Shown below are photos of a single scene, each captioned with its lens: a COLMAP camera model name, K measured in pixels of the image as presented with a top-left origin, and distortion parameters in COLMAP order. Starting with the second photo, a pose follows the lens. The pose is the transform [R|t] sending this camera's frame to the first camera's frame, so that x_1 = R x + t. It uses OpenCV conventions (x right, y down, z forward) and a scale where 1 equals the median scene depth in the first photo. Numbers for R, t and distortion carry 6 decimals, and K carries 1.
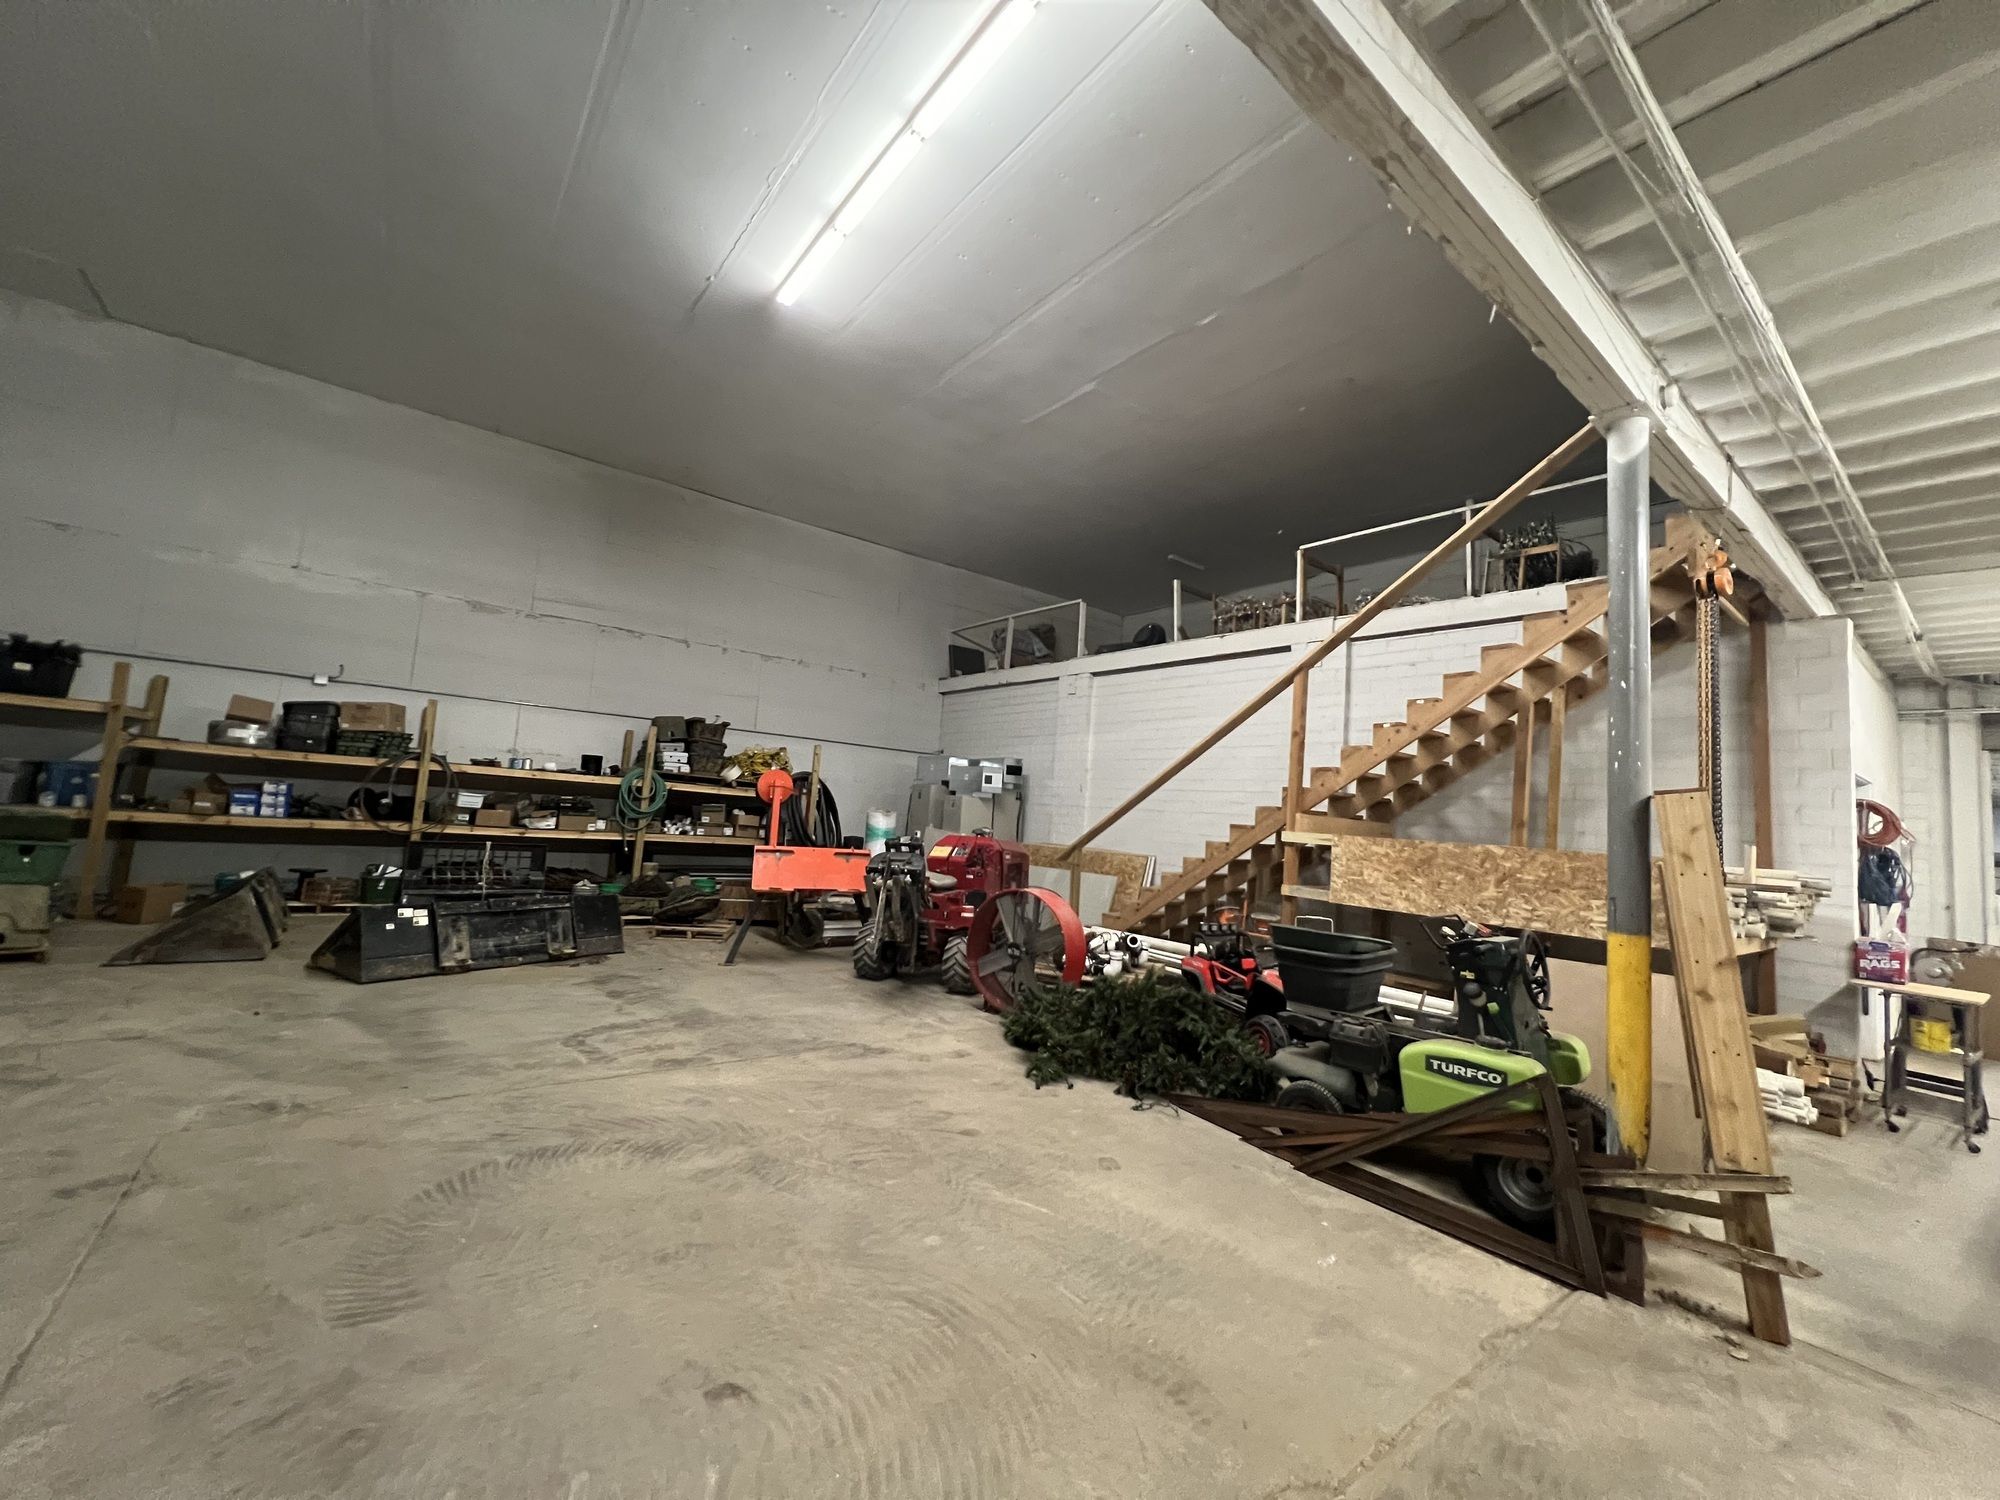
lens RADIAL K [[798.5, 0, 995.5], [0, 798.5, 744.9], [0, 0, 1]] dist [0.000820, 0.000098]
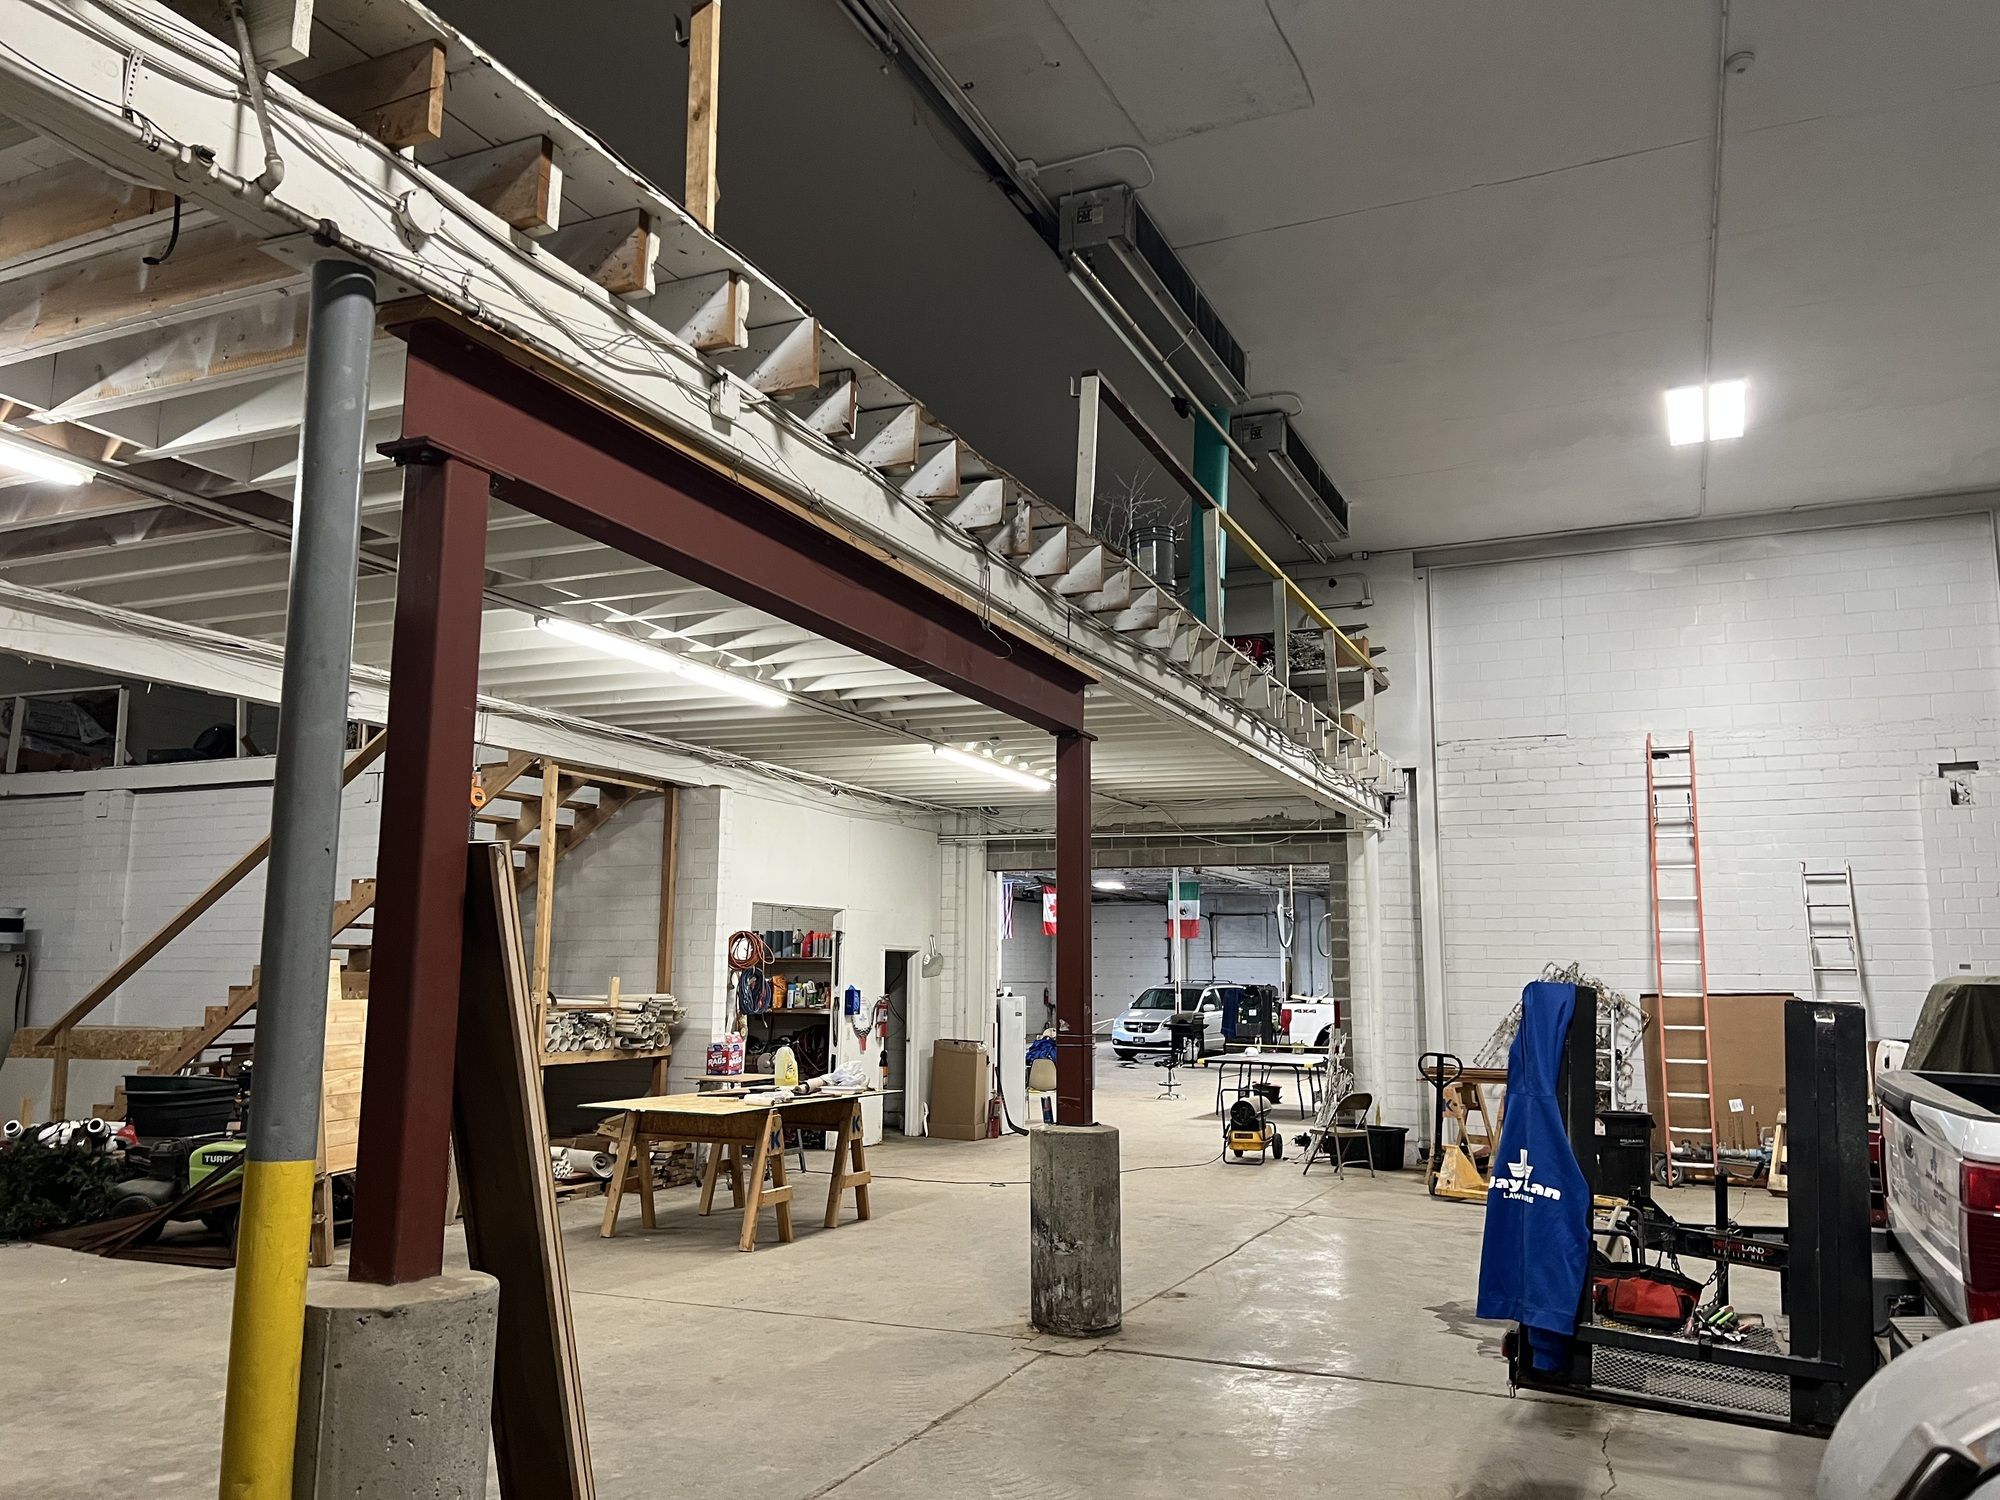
lens RADIAL K [[1509.6, 0, 1000.9], [0, 1509.6, 746.2], [0, 0, 1]] dist [0.006753, 0.000880]
pose [[0.877286, 0.004382, 0.479948, 0.192768], [0.016979, 0.999049, -0.040156, -0.074454], [-0.479668, 0.043378, 0.876377, -0.785393]]
